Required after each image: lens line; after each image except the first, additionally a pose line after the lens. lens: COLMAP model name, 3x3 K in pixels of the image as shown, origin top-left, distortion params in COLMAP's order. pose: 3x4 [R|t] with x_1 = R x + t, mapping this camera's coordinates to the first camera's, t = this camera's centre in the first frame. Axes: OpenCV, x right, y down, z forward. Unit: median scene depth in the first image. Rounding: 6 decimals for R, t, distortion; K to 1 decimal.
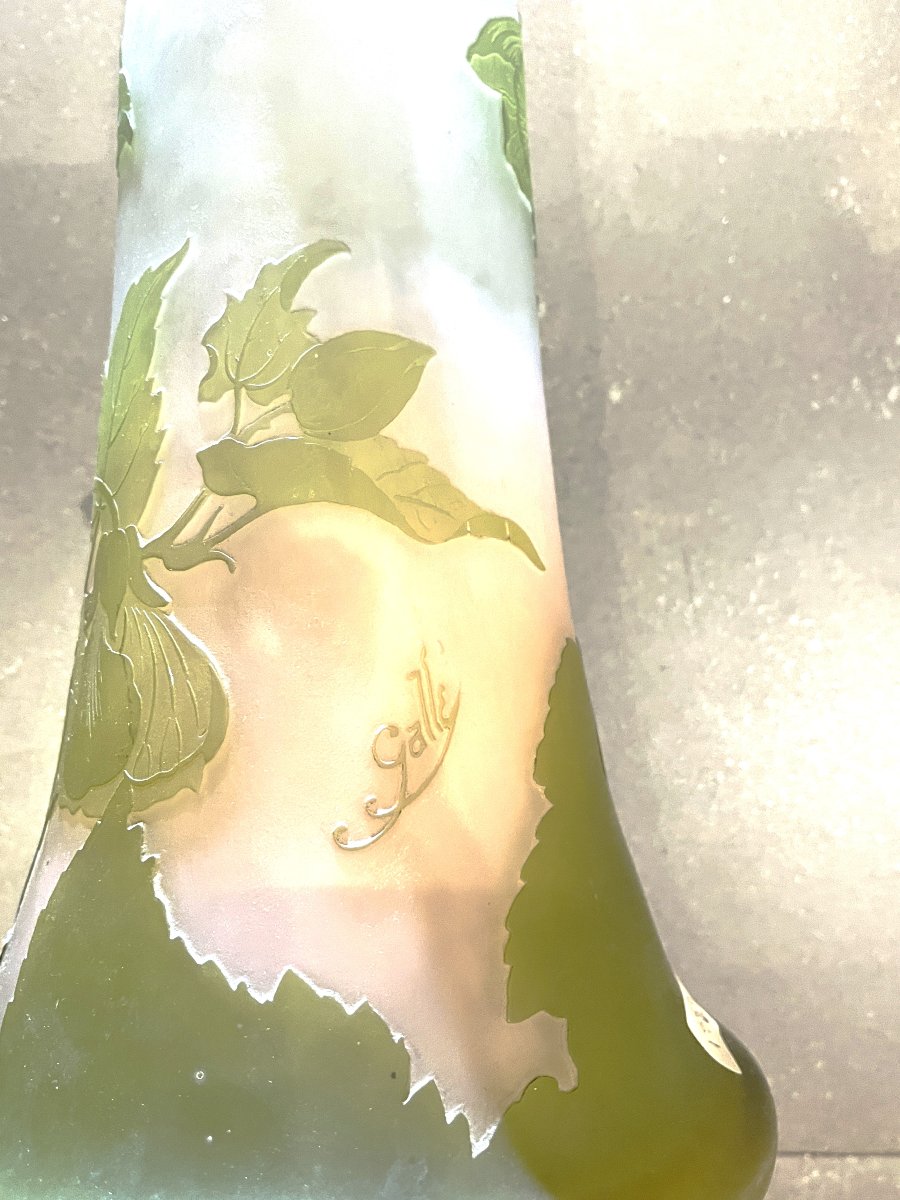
lens RADIAL K [[1044.1, 0, 455.4], [0, 1044.1, 601.2], [0, 0, 1]] dist [0.009913, -0.027882]
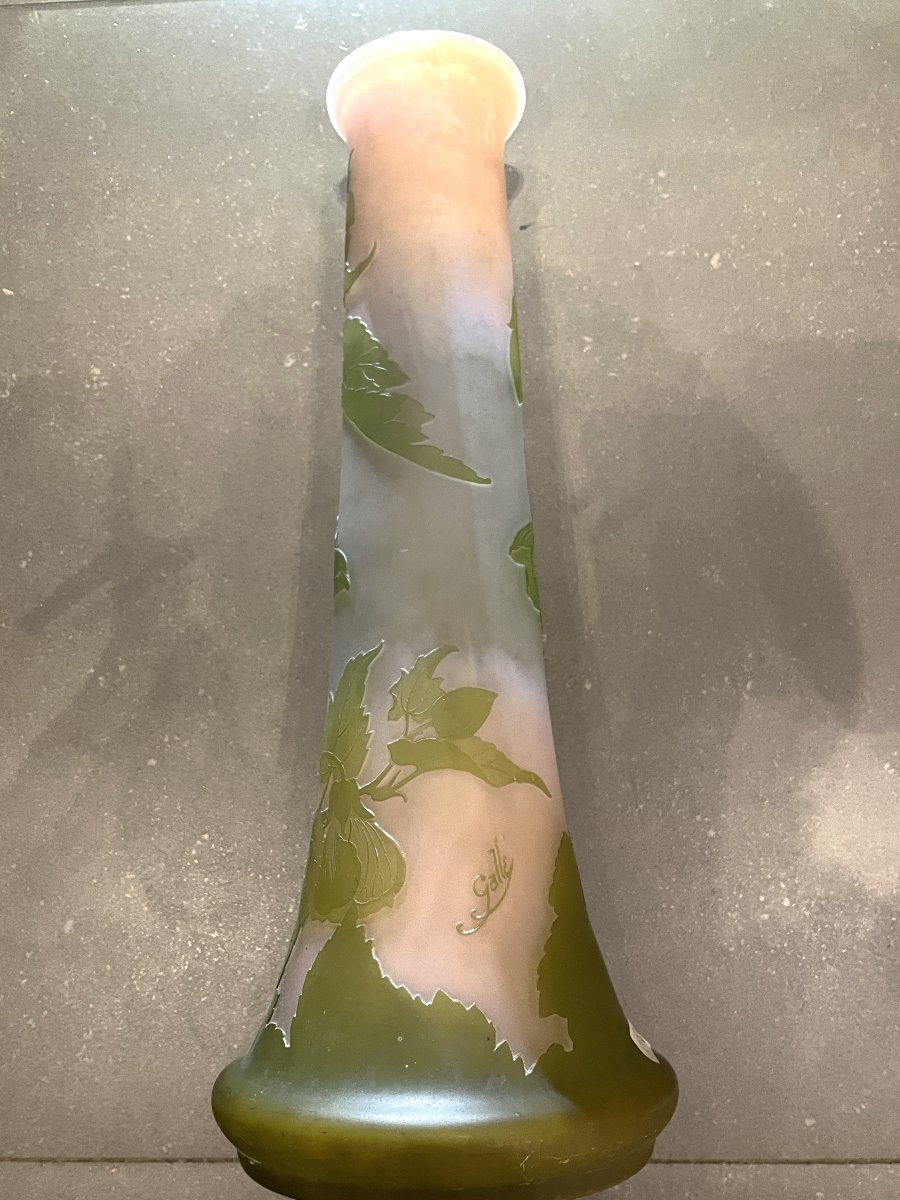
lens RADIAL K [[1044.1, 0, 437.8], [0, 1044.1, 601.0], [0, 0, 1]] dist [0.009913, -0.027882]
pose [[0.999898, -0.006961, -0.012487, -0.112141], [0.004758, 0.985690, -0.168503, -0.069400], [0.013482, 0.168426, 0.985622, -1.117019]]
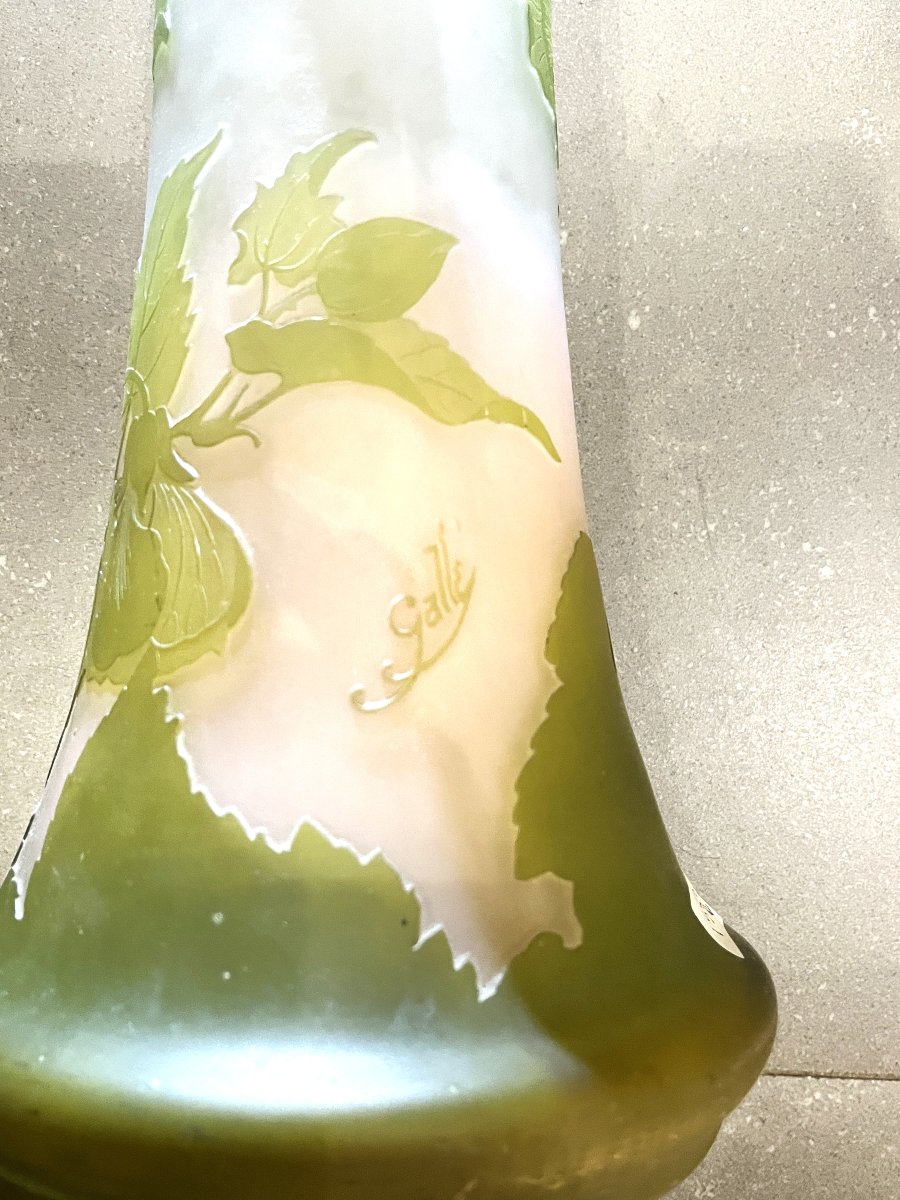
lens RADIAL K [[1044.1, 0, 455.2], [0, 1044.1, 597.6], [0, 0, 1]] dist [0.009913, -0.027882]
pose [[0.999669, 0.018666, -0.017727, 0.003102], [-0.018625, 0.999823, 0.002471, 0.109106], [0.017770, -0.002140, 0.999840, -0.030926]]
